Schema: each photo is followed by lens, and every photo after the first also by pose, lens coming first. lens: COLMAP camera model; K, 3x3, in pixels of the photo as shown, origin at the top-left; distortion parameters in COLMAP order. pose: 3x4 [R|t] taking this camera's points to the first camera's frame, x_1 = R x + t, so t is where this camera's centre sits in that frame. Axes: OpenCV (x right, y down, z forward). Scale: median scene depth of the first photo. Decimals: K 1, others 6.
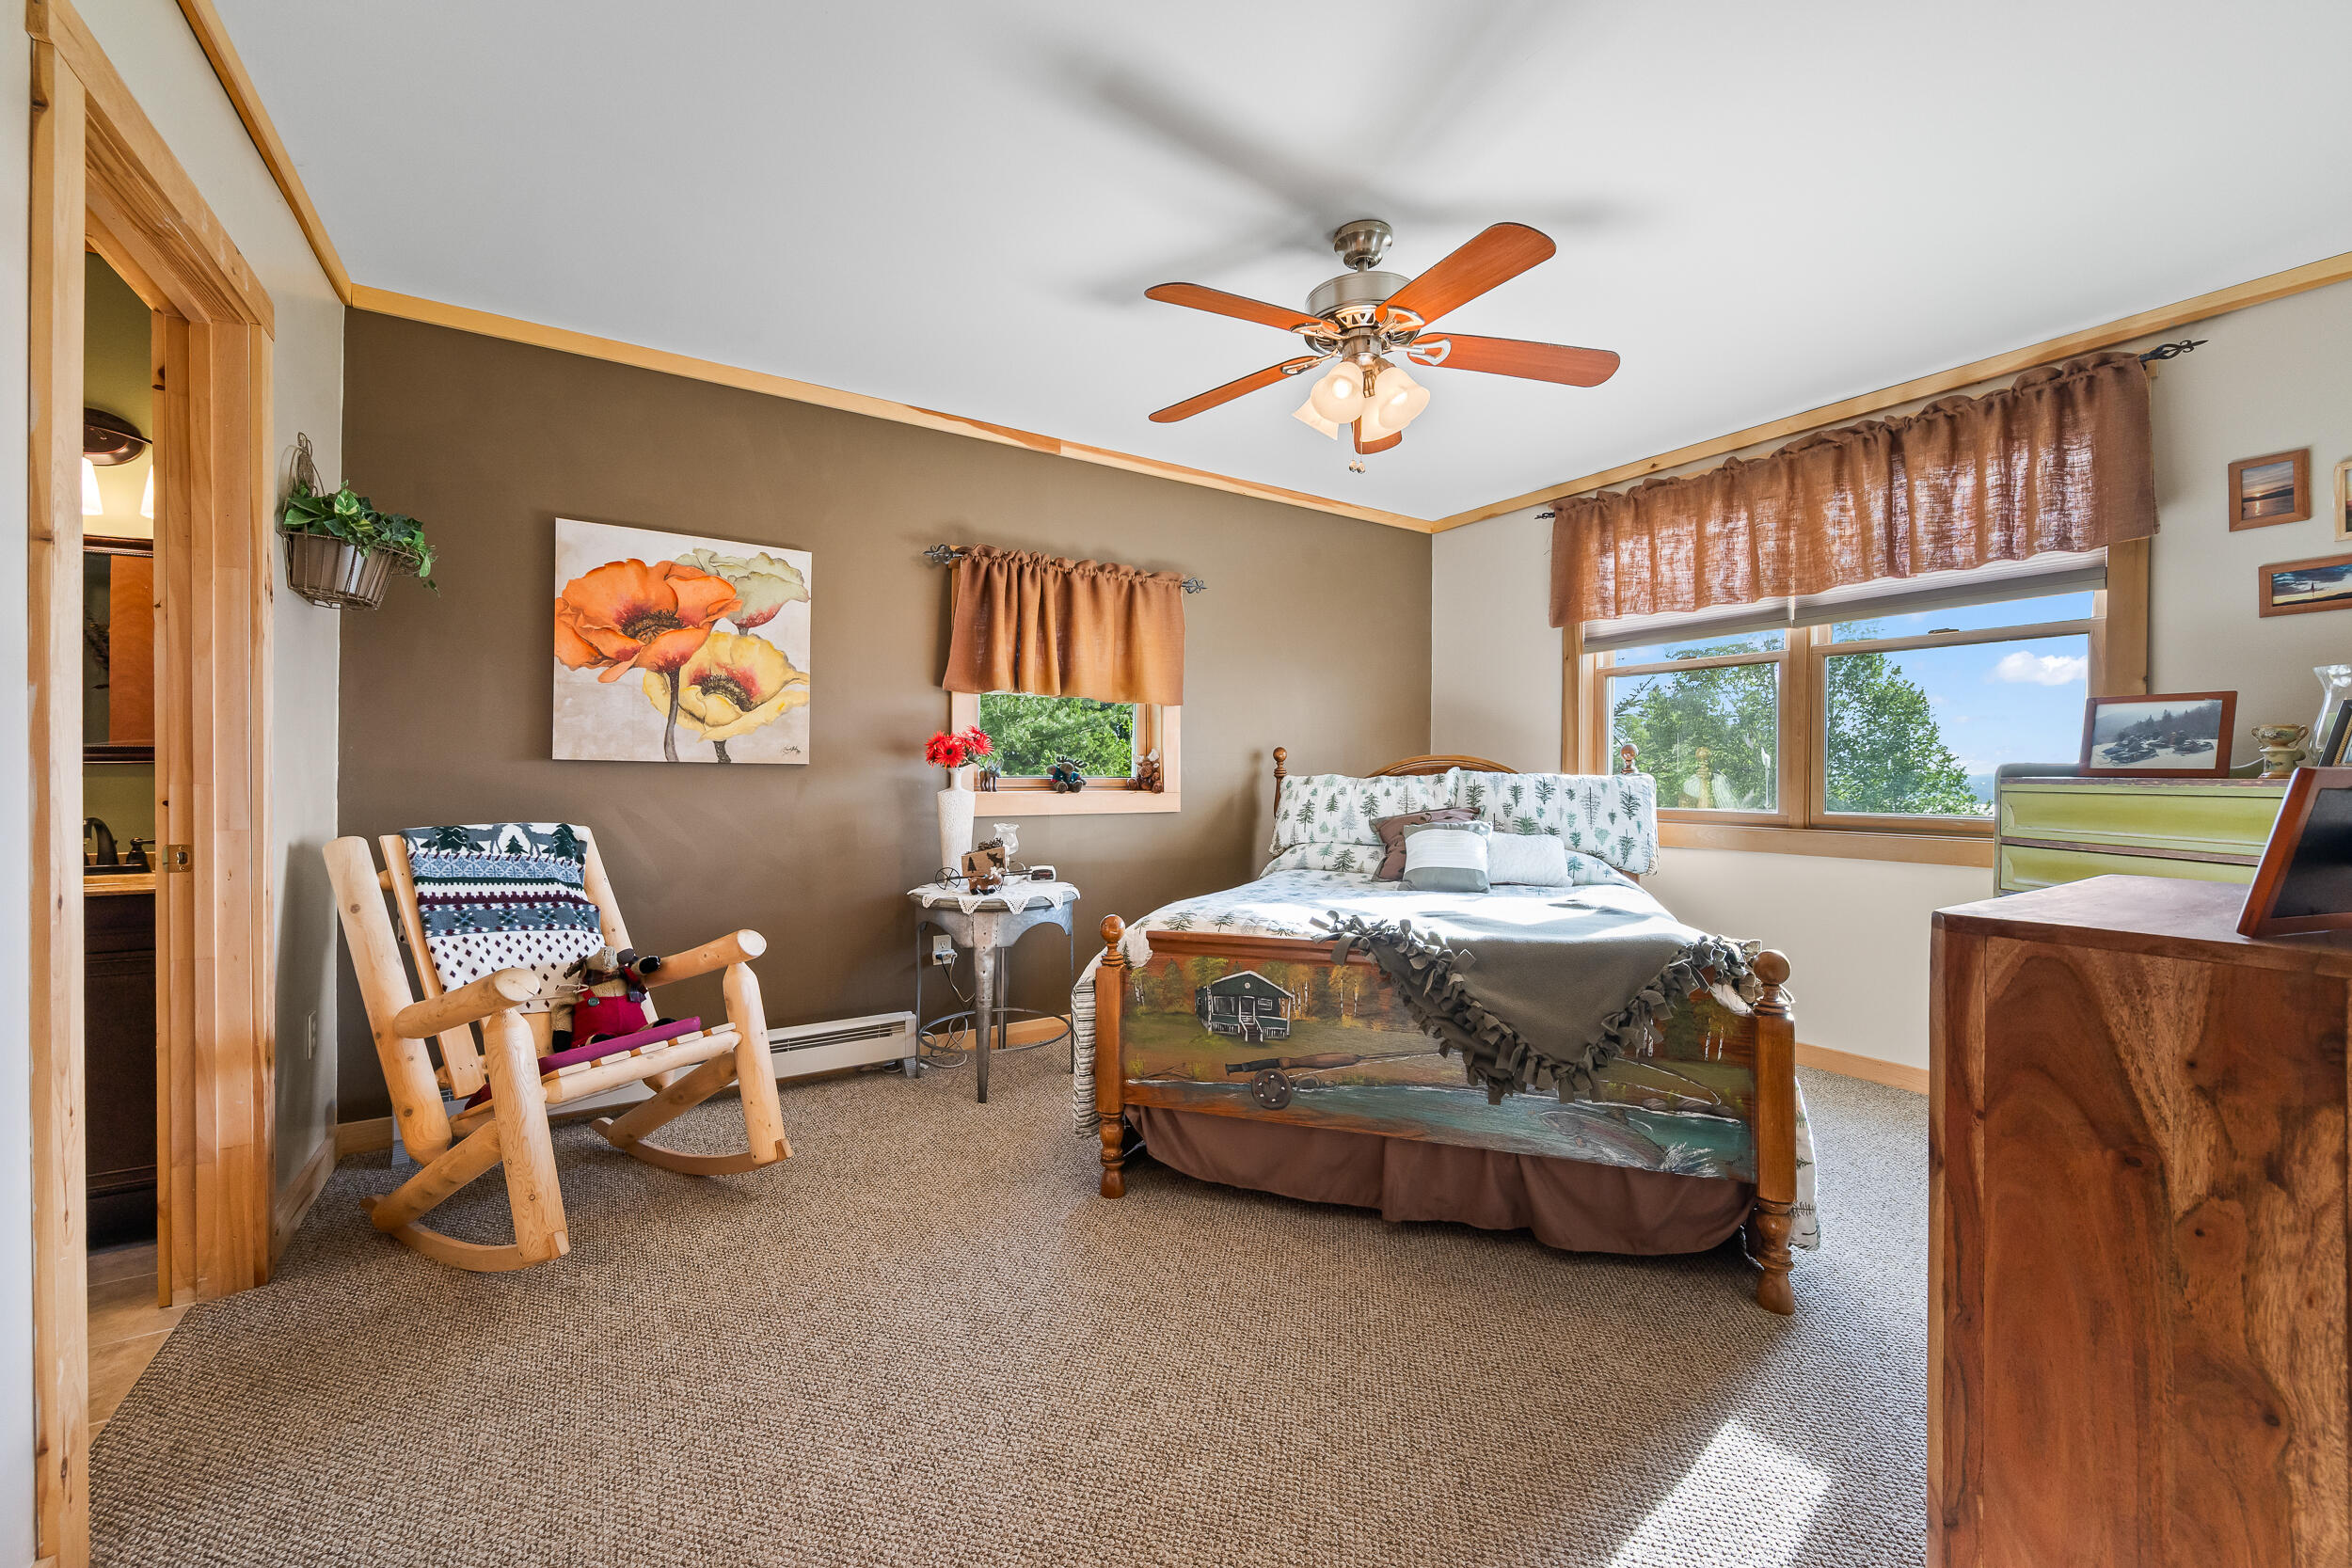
lens RADIAL K [[935.7, 0, 1189.3], [0, 935.7, 780.1], [0, 0, 1]] dist [0.008307, -0.000143]
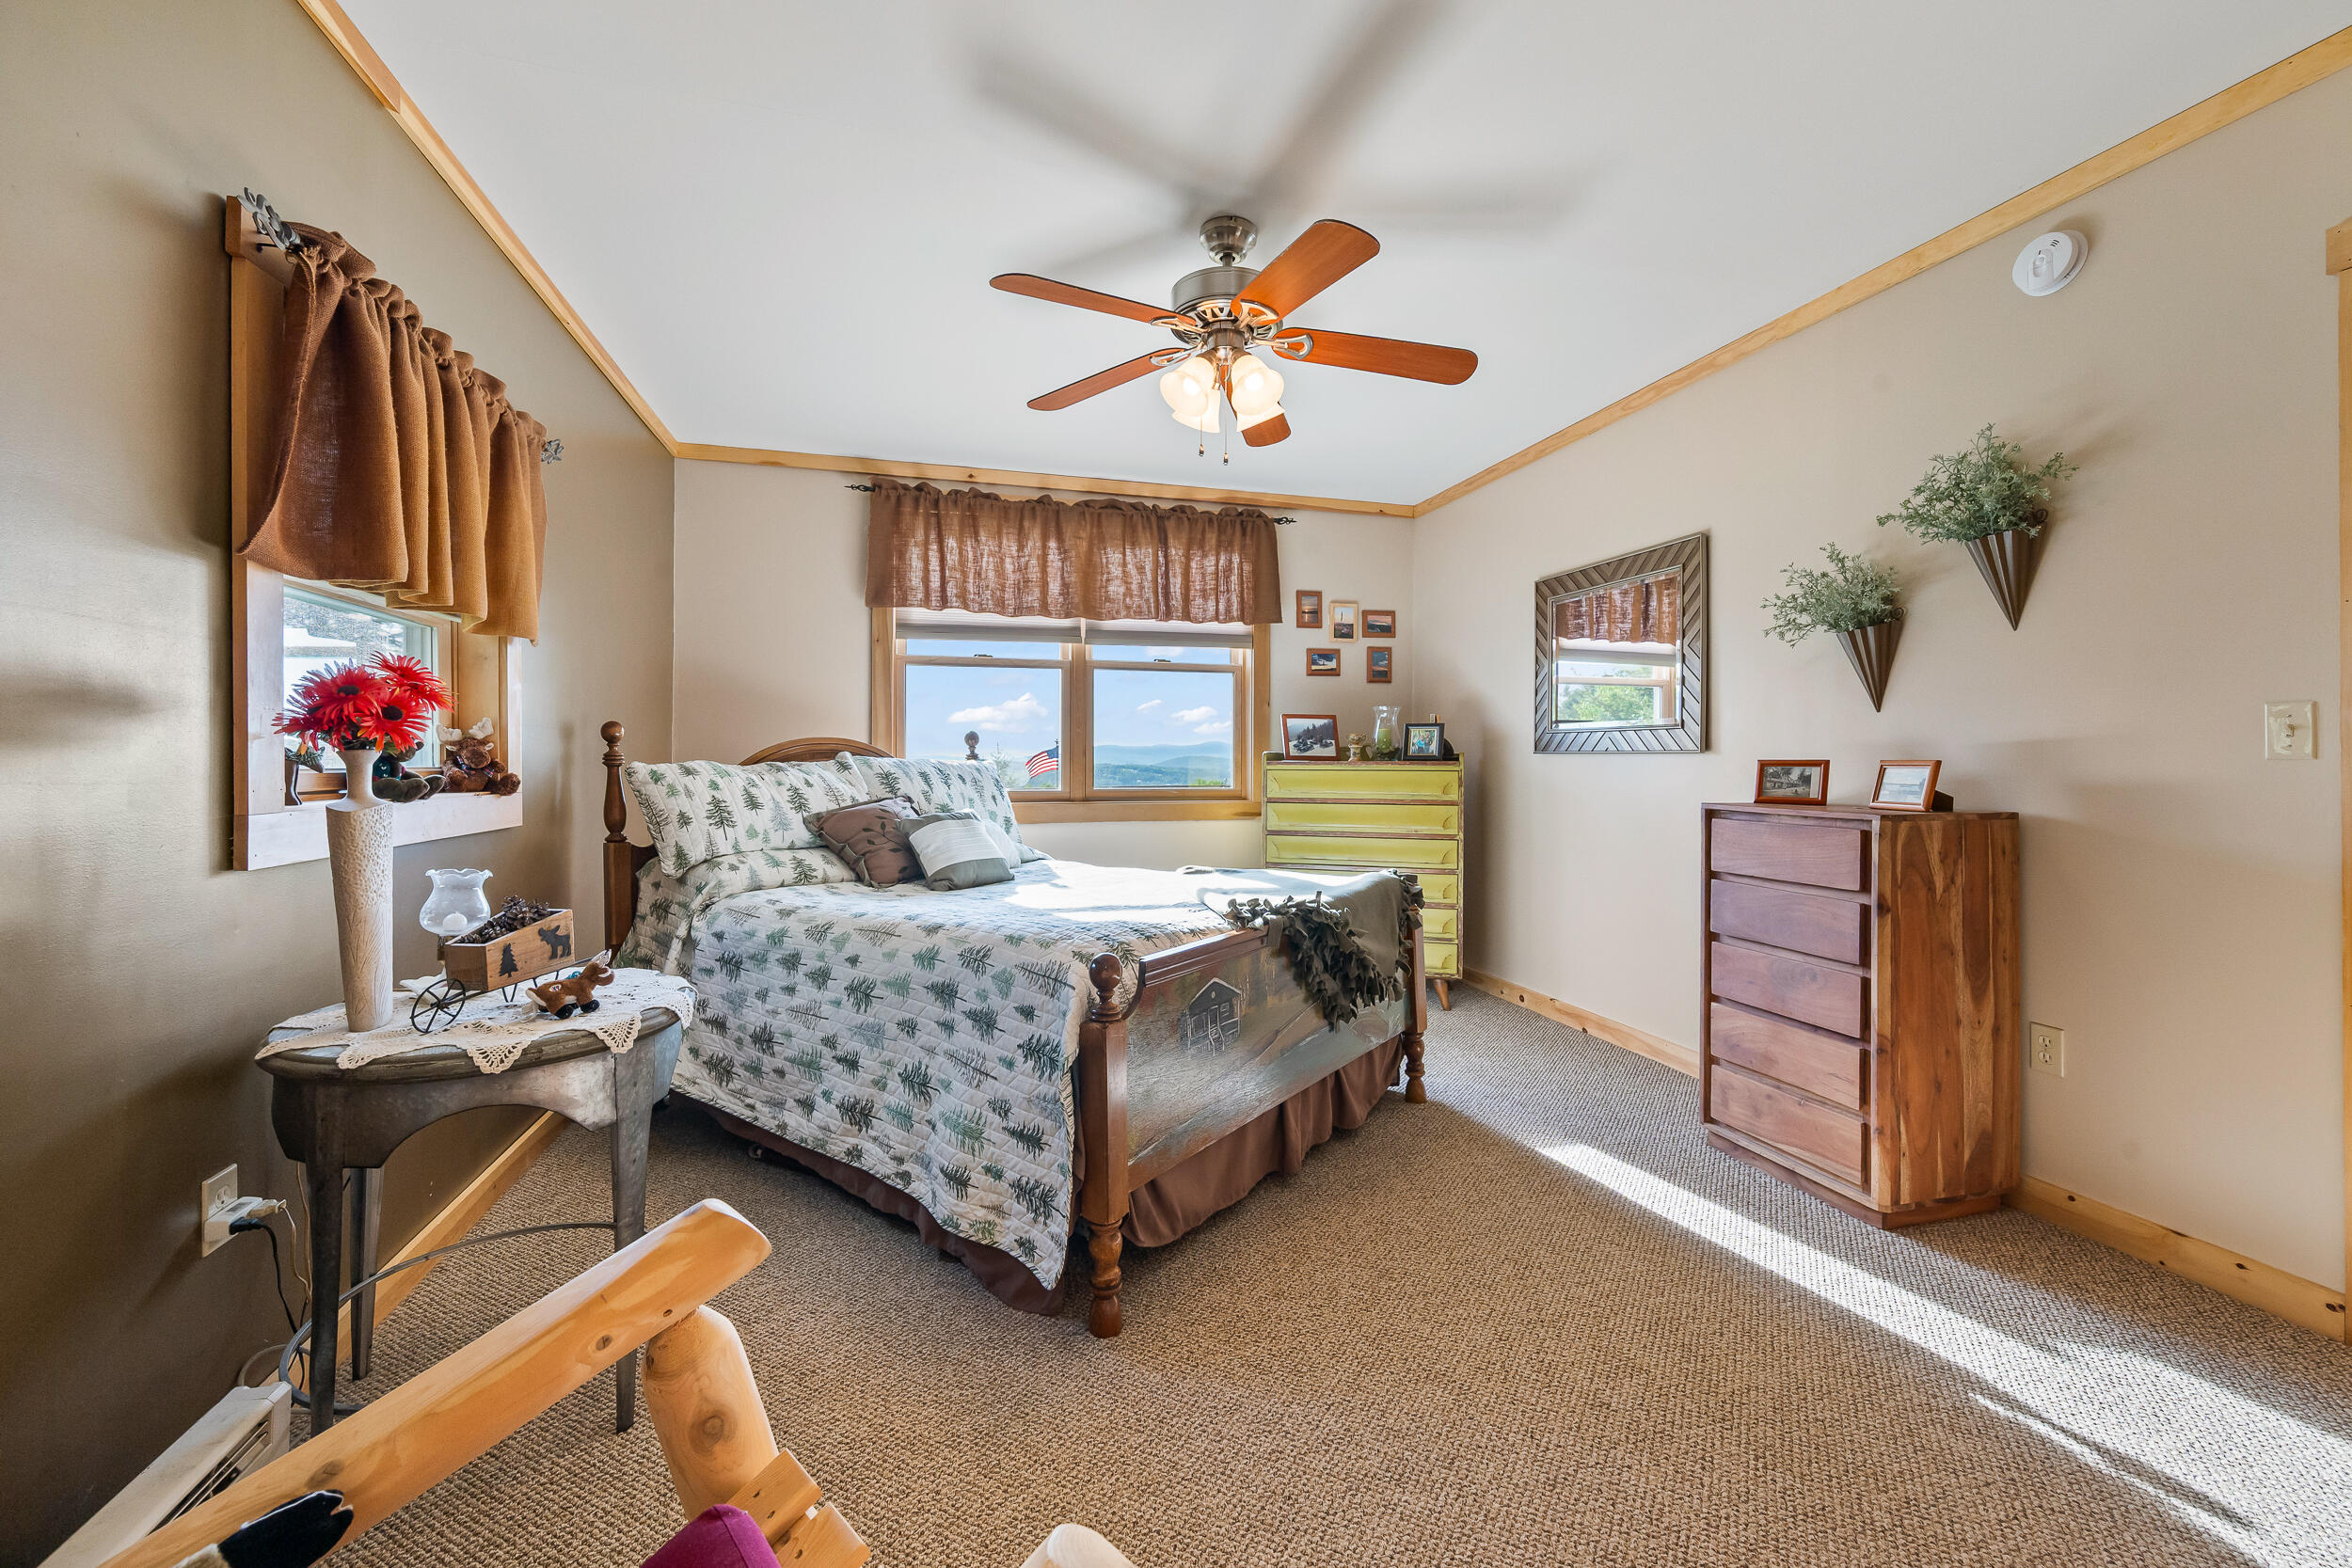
lens RADIAL K [[935.7, 0, 1184.9], [0, 935.7, 765.3], [0, 0, 1]] dist [0.008307, -0.000143]
pose [[0.294402, -0.008819, 0.955641, -0.622372], [0.007430, 0.999948, 0.006939, -0.006699], [-0.955653, 0.005058, 0.294453, 0.582417]]
